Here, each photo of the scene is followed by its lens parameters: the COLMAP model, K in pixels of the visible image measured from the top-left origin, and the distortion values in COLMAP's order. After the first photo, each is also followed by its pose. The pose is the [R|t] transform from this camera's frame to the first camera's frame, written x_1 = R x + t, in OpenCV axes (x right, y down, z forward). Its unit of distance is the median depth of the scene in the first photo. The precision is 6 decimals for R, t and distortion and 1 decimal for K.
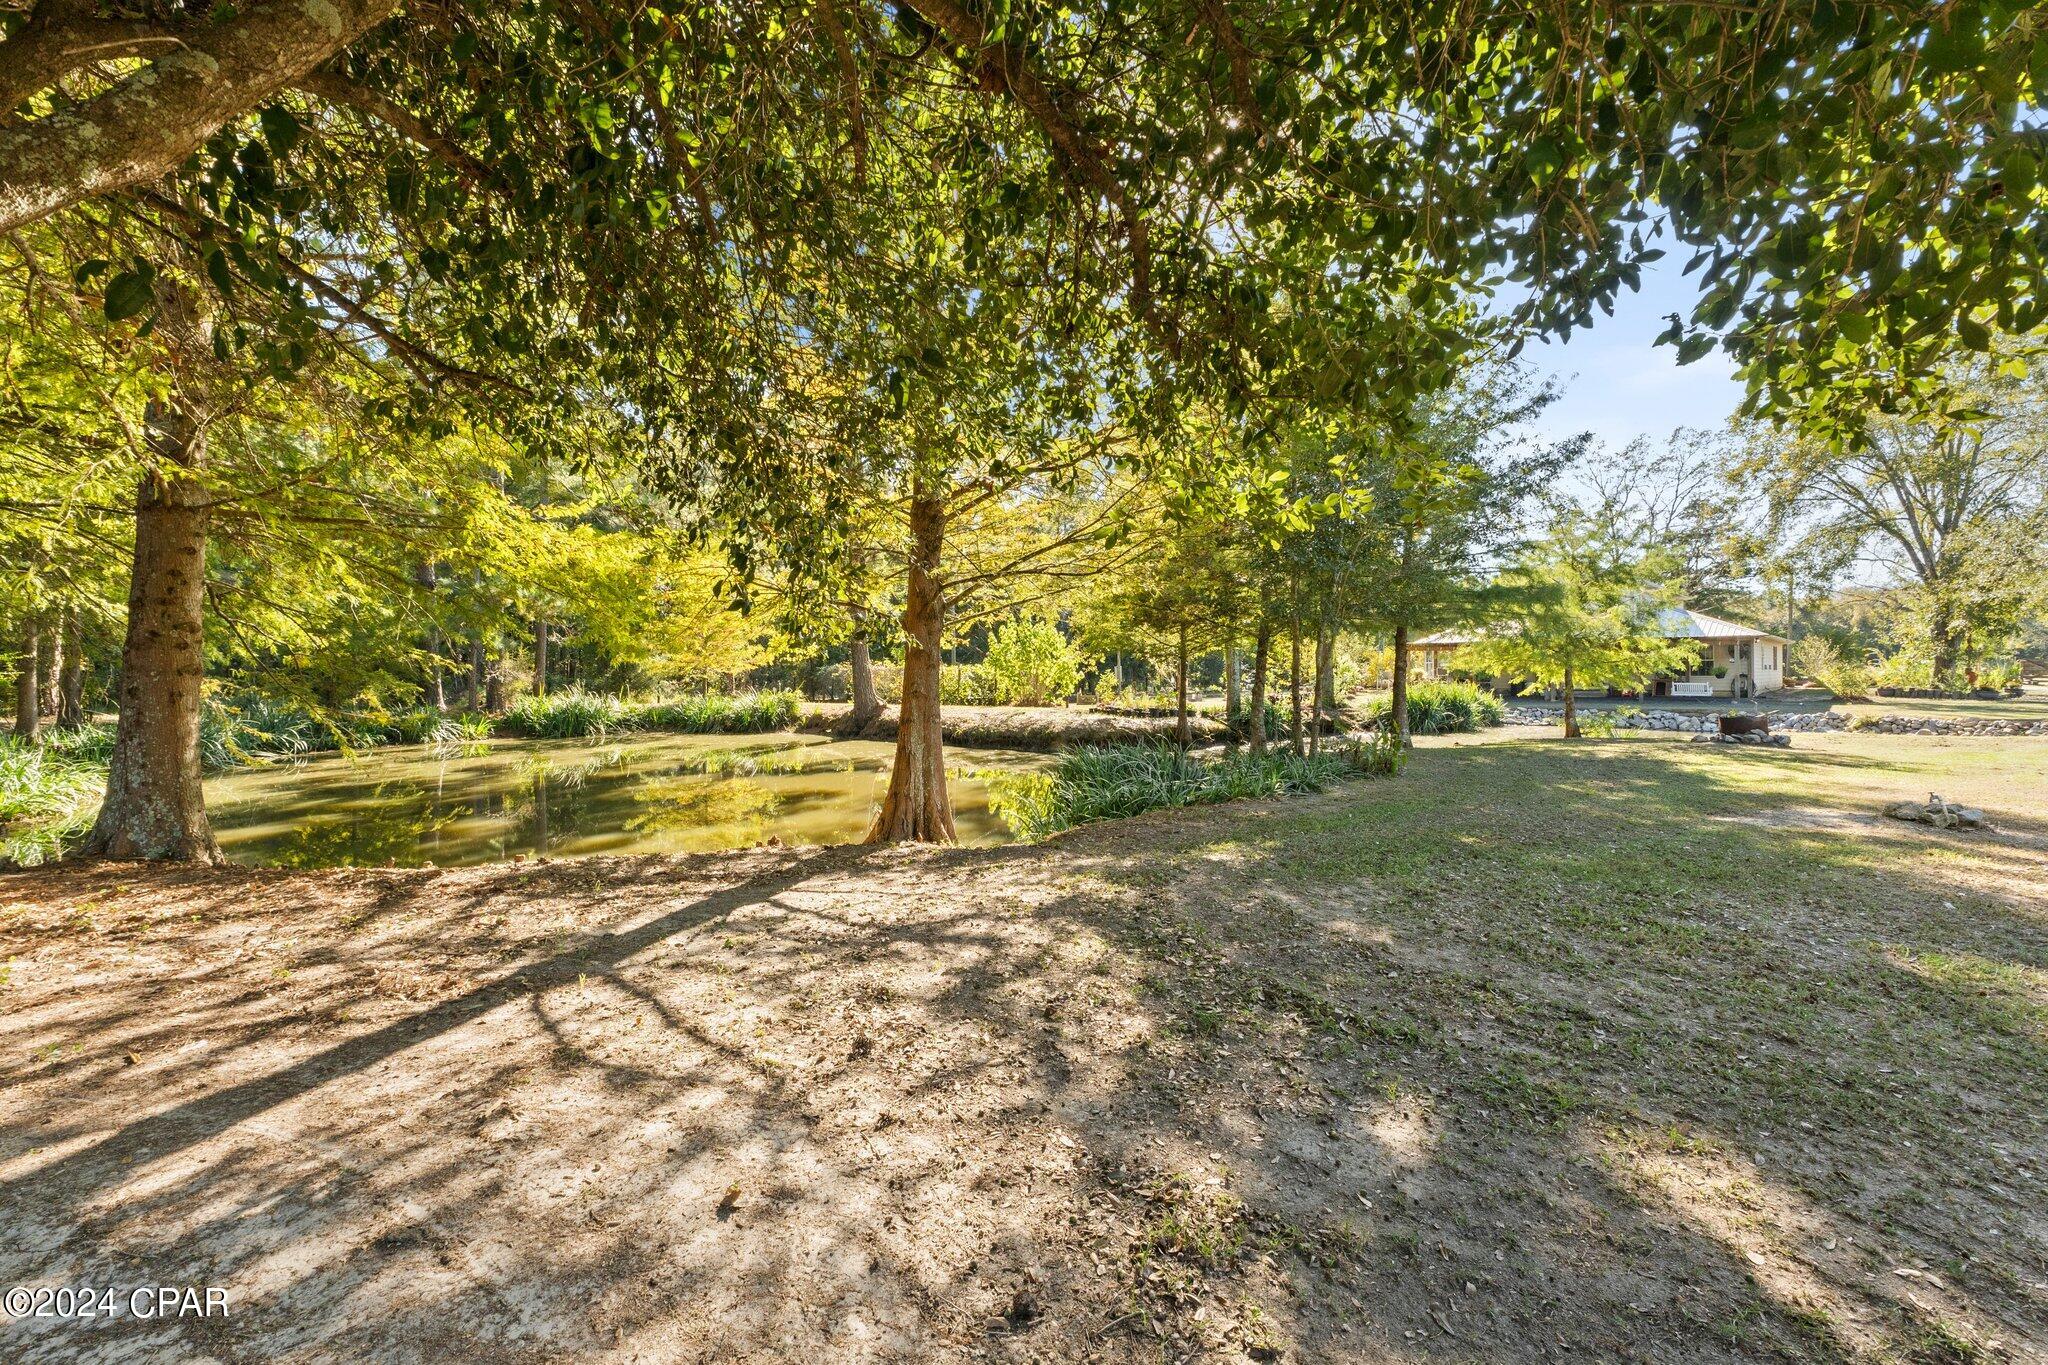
lens RADIAL K [[867.4, 0, 1024.3], [0, 867.4, 679.3], [0, 0, 1]] dist [-0.007526, 0.003652]
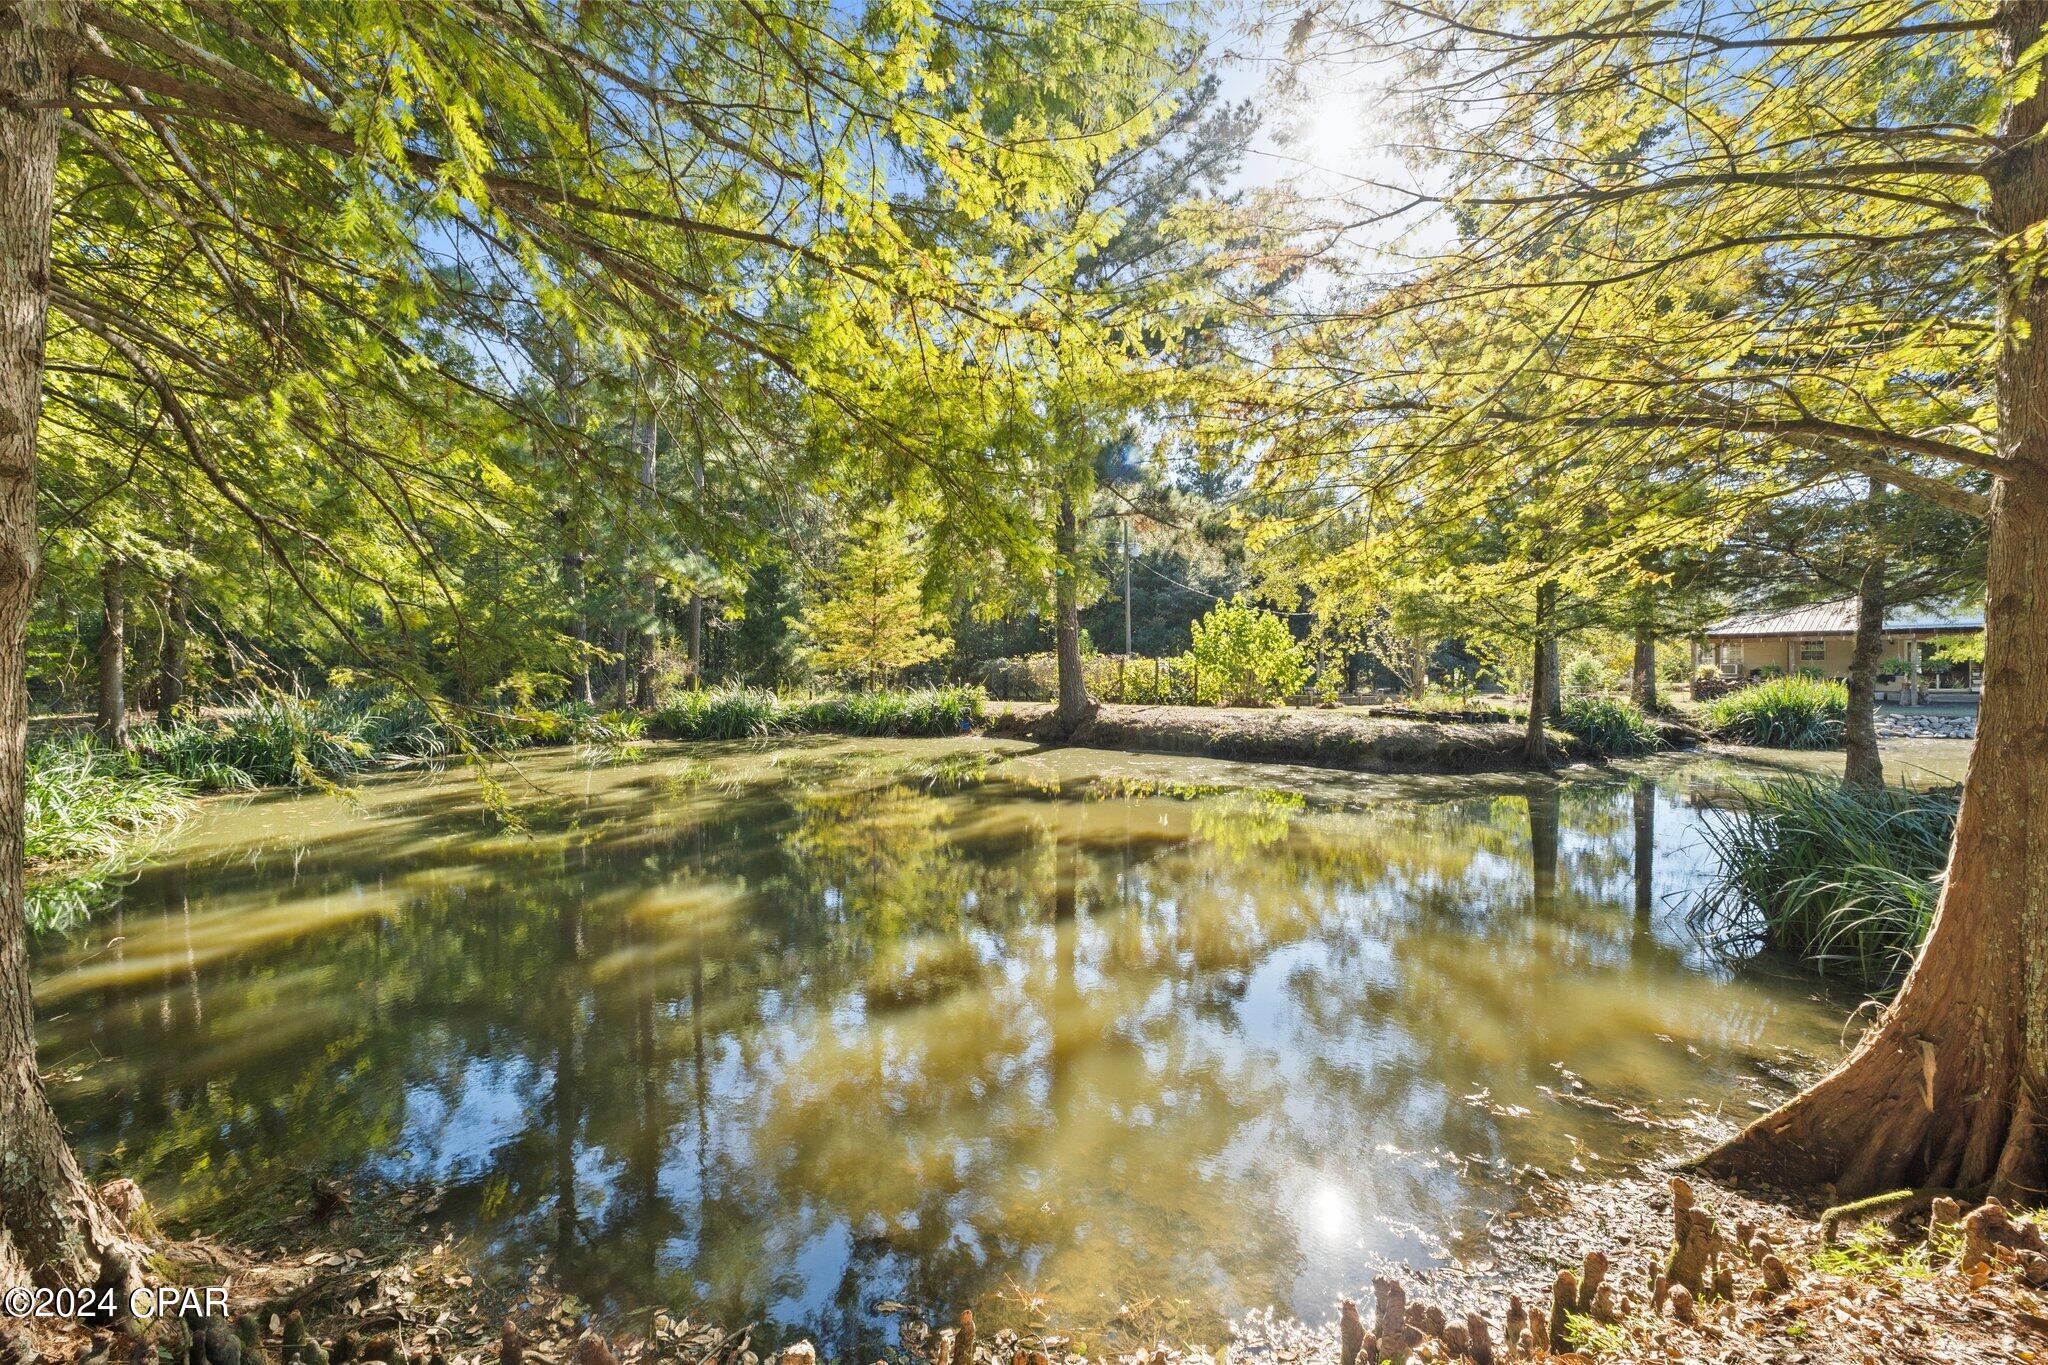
lens RADIAL K [[867.4, 0, 1023.8], [0, 867.4, 678.1], [0, 0, 1]] dist [-0.007526, 0.003652]
pose [[0.993446, 0.005012, -0.114193, -0.135980], [-0.005108, 0.999987, -0.000543, 0.005535], [0.114188, 0.001122, 0.993458, 0.178999]]
